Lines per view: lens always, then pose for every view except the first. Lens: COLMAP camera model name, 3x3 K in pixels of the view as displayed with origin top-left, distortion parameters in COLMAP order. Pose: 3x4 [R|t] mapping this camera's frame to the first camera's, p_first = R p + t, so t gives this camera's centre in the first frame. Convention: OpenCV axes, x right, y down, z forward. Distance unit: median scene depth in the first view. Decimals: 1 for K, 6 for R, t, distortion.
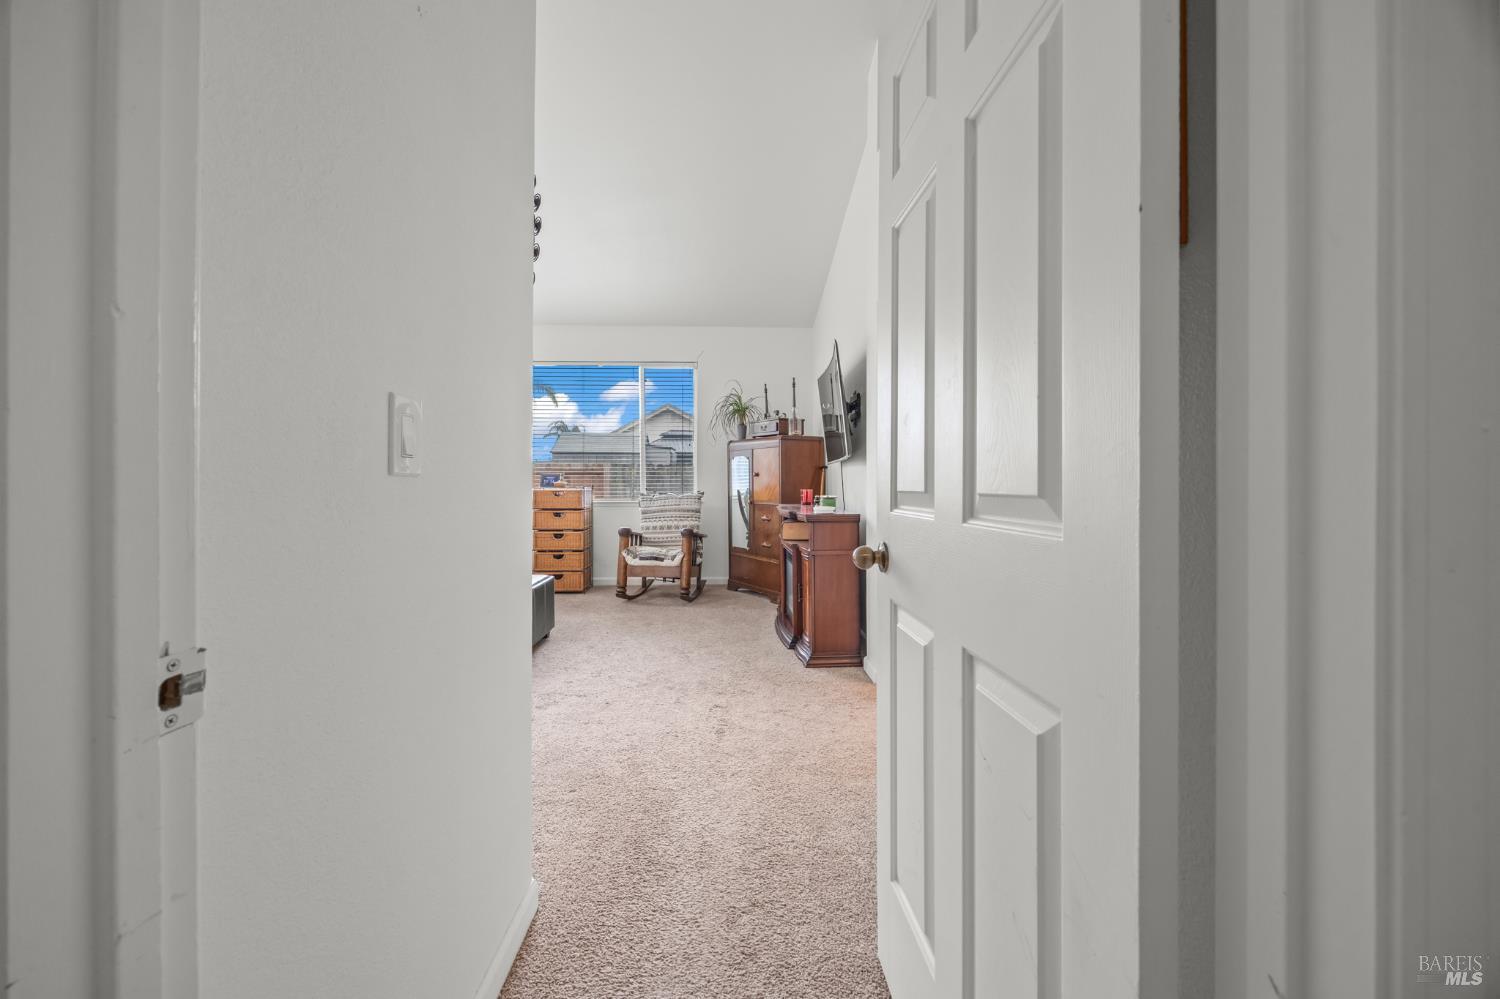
lens RADIAL K [[565.4, 0, 750.4], [0, 565.4, 491.4], [0, 0, 1]] dist [-0.003062, -0.000067]
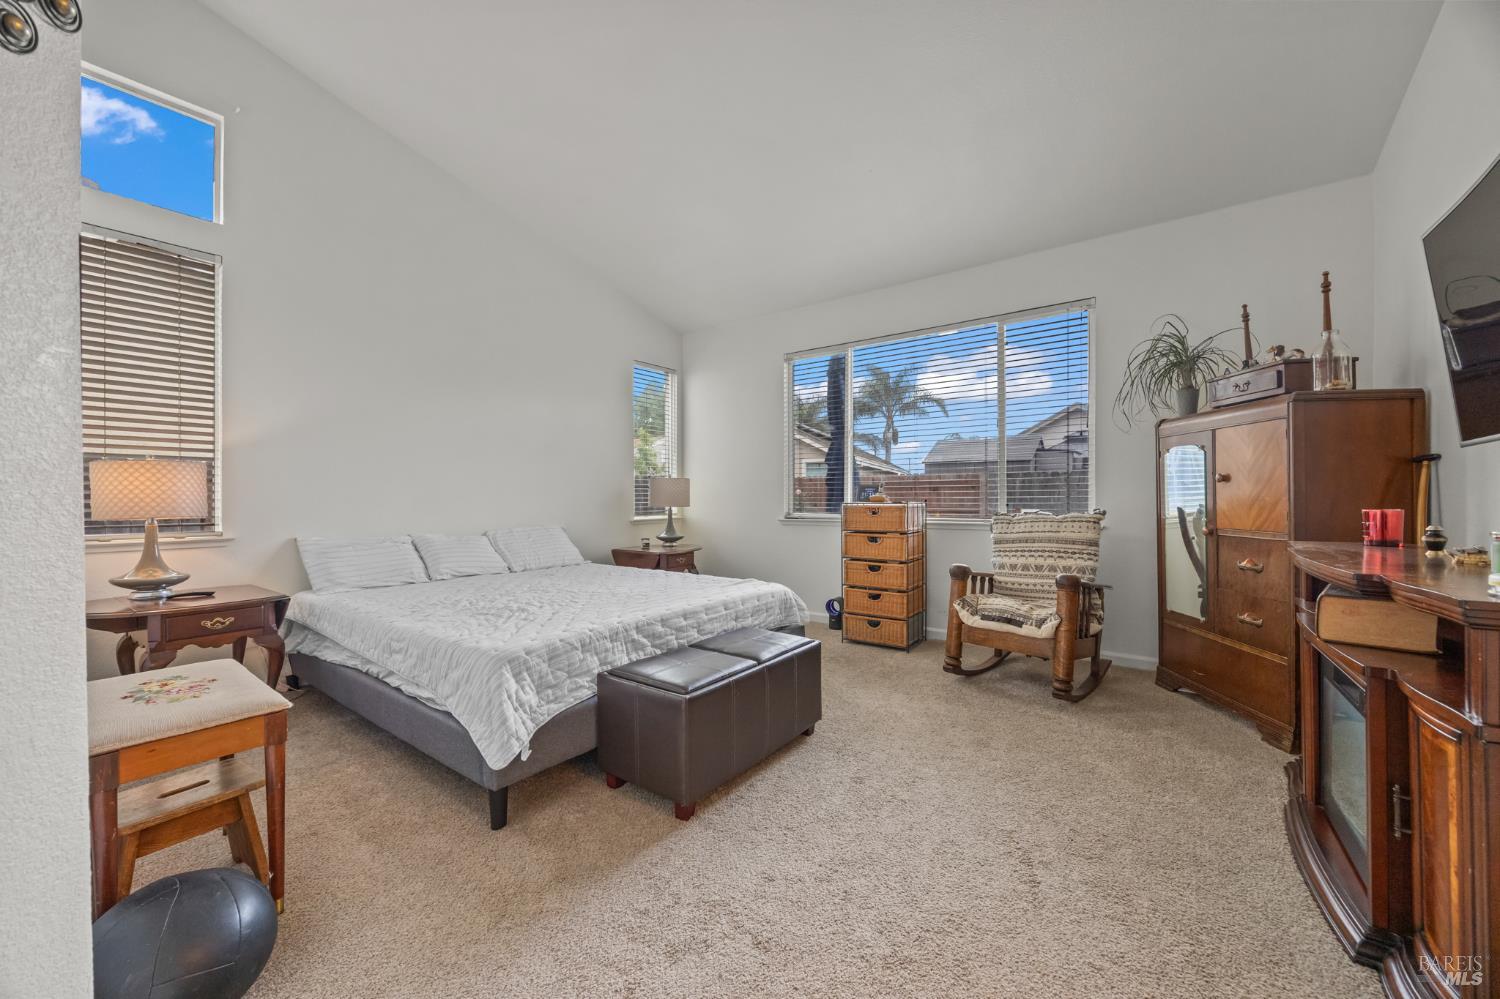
lens RADIAL K [[562.9, 0, 750.0], [0, 562.9, 499.5], [0, 0, 1]] dist [-0.003000, -0.000148]
pose [[0.779103, -0.001671, -0.626894, -0.004640], [-0.004629, 0.999954, -0.008419, -0.004244], [0.626879, 0.009462, 0.779059, 0.329972]]
